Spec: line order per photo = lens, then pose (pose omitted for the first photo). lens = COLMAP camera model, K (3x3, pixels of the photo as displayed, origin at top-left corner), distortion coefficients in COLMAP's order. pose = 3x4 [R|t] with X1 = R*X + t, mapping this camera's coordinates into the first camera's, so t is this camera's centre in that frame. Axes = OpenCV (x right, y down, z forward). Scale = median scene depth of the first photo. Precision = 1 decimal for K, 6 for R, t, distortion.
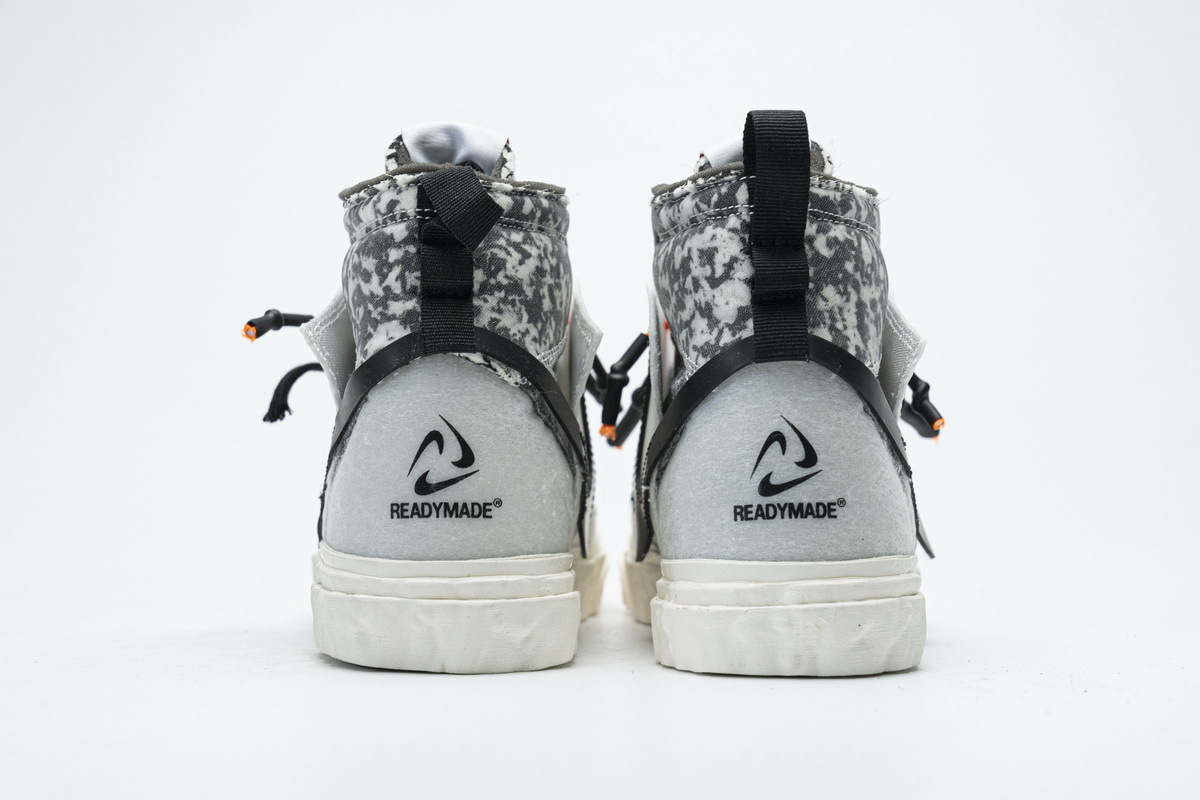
lens RADIAL K [[2405.2, 0, 600.0], [0, 2405.2, 400.0], [0, 0, 1]] dist [0.054222, -0.331660]
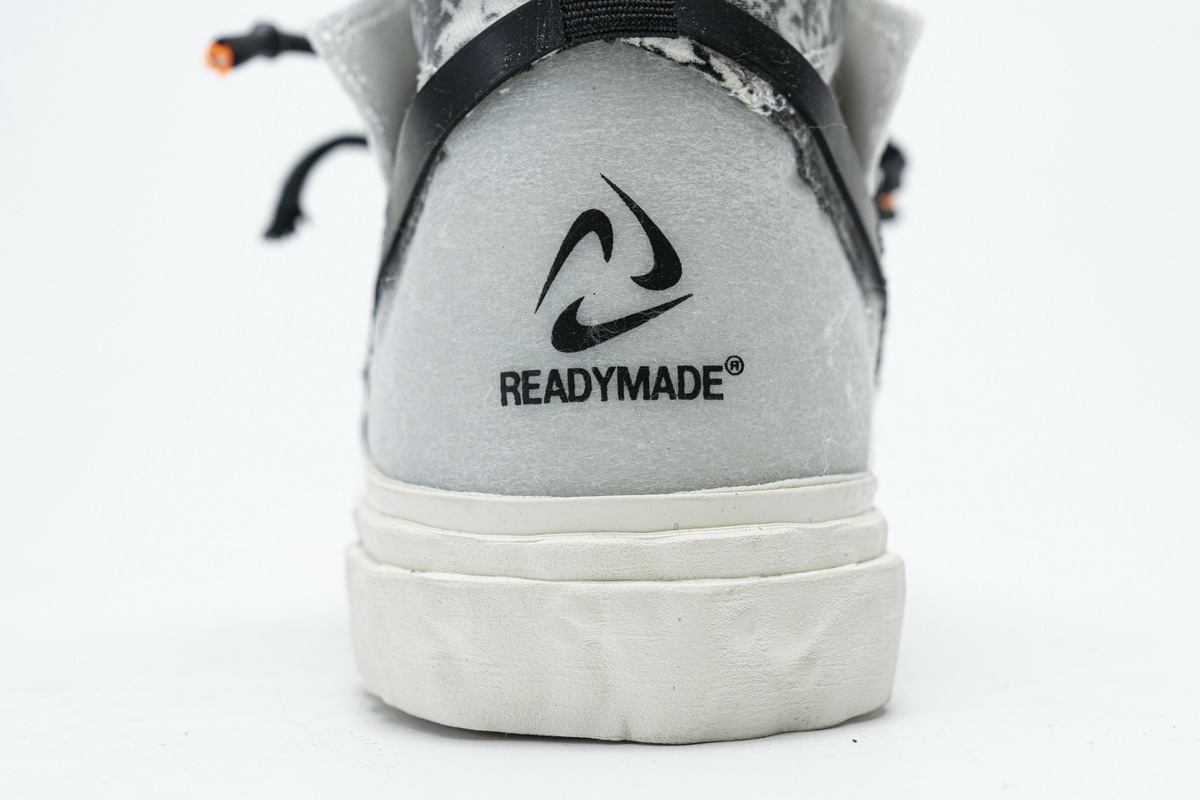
lens RADIAL K [[2405.2, 0, 600.0], [0, 2405.2, 400.0], [0, 0, 1]] dist [0.054222, -0.331660]
pose [[0.998745, -0.023990, -0.043966, -0.048149], [0.025476, 0.999112, 0.033560, 0.033375], [0.043122, -0.034638, 0.998469, 0.544801]]
